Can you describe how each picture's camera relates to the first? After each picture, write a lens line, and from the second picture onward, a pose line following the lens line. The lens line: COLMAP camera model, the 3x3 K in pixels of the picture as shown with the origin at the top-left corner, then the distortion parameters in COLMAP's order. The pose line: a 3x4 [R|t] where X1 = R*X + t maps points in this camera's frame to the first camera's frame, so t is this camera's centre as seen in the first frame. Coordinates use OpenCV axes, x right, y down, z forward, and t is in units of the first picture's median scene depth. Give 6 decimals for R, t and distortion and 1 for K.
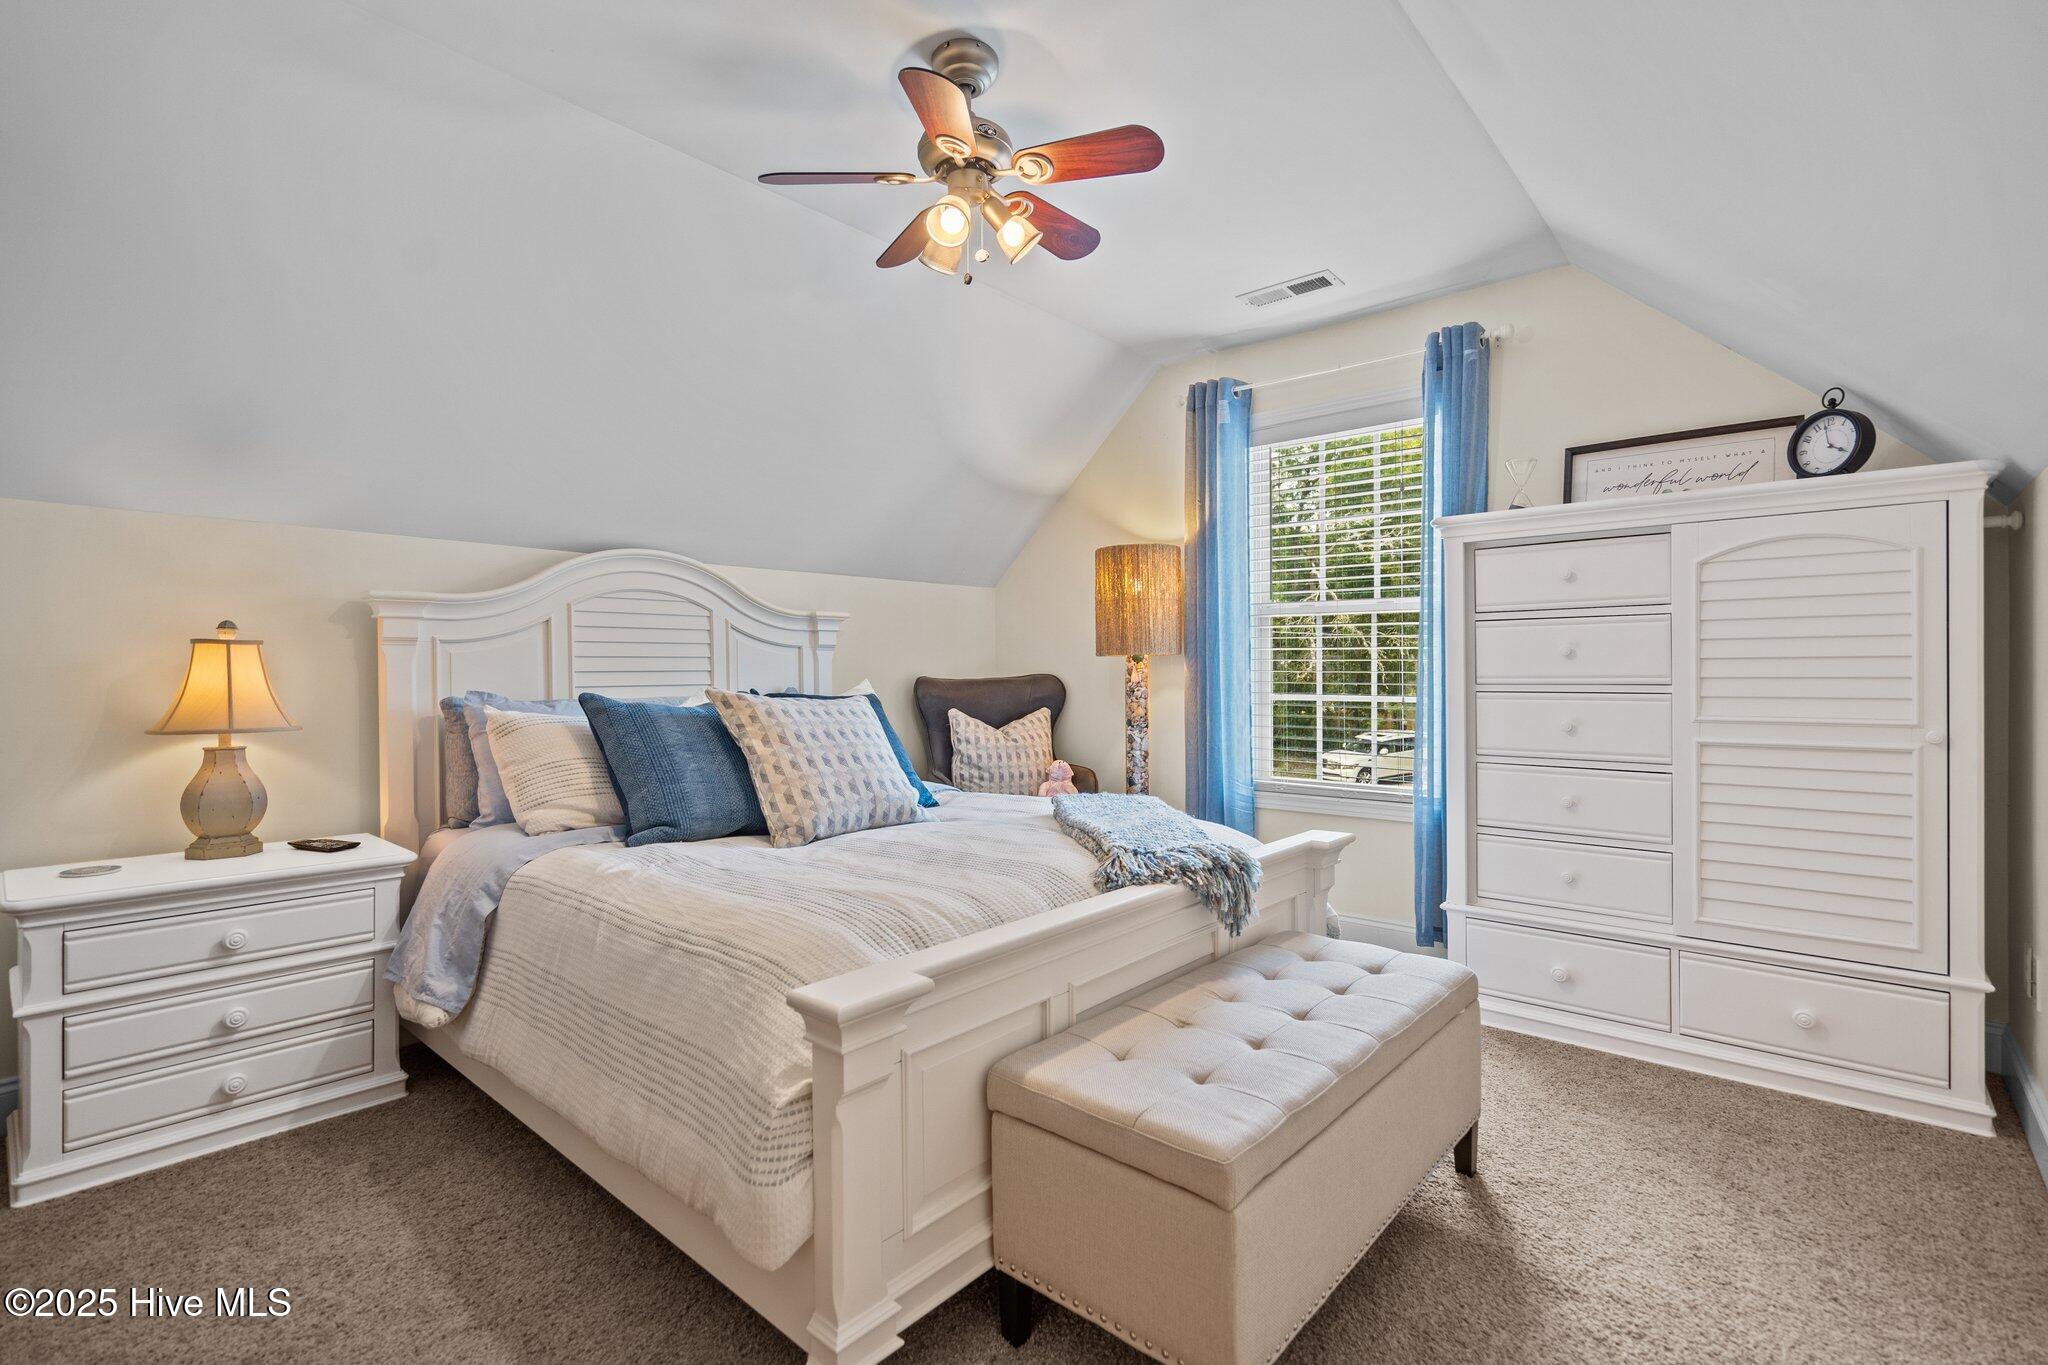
lens RADIAL K [[931.9, 0, 1029.3], [0, 931.9, 704.0], [0, 0, 1]] dist [-0.003427, 0.000395]
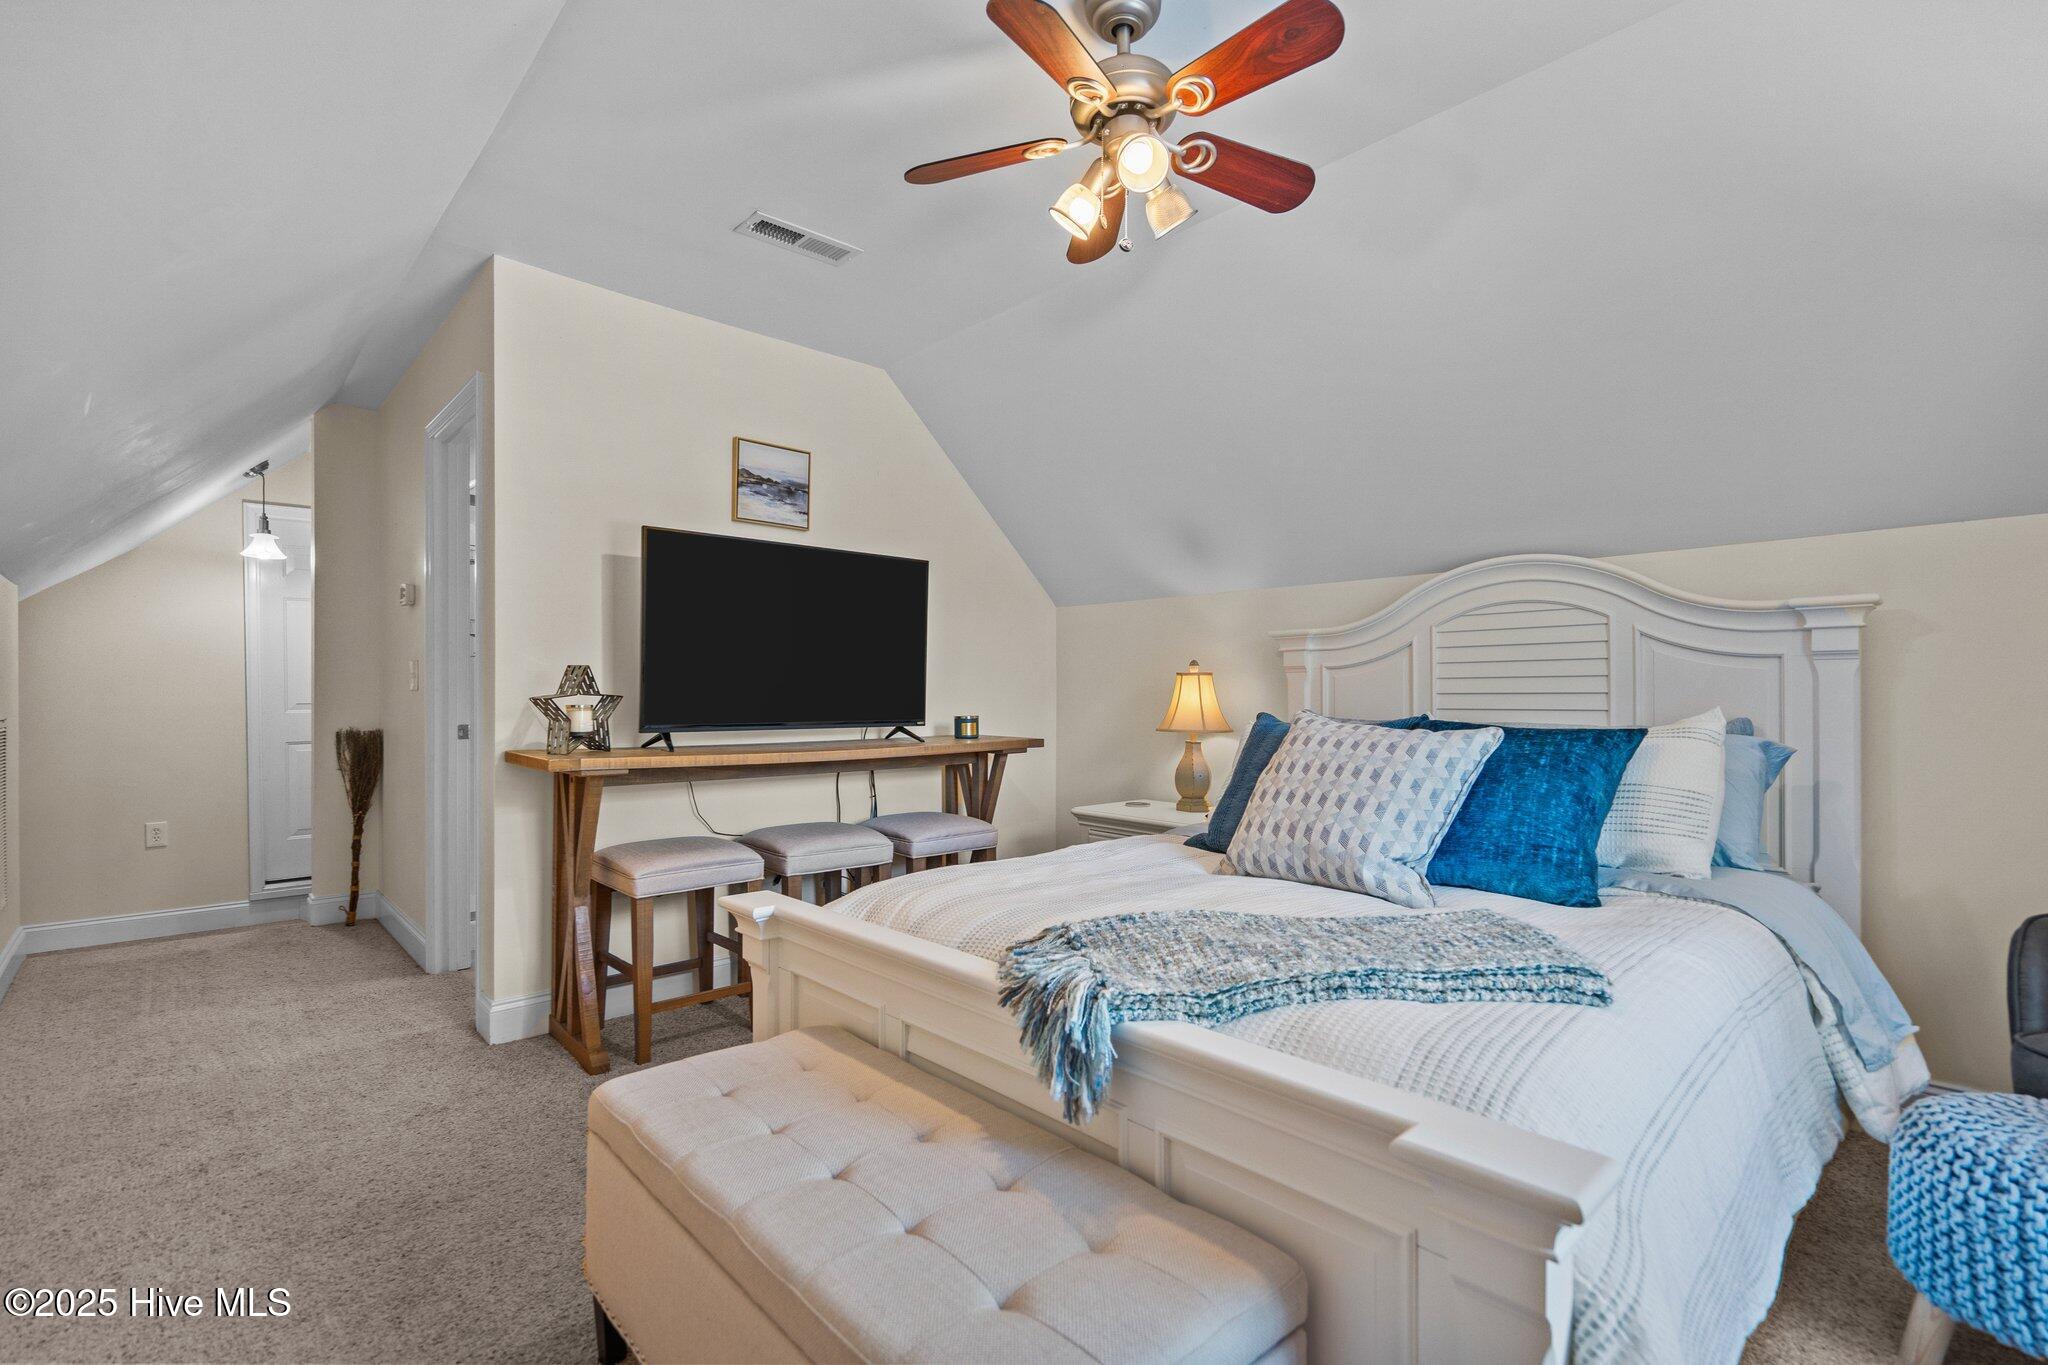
lens RADIAL K [[931.9, 0, 1029.3], [0, 931.9, 704.0], [0, 0, 1]] dist [-0.003427, 0.000395]
pose [[-0.091753, 0.015516, -0.995661, 0.682746], [-0.033334, 0.999270, 0.018644, -0.034063], [0.995224, 0.034900, -0.091169, 0.823493]]
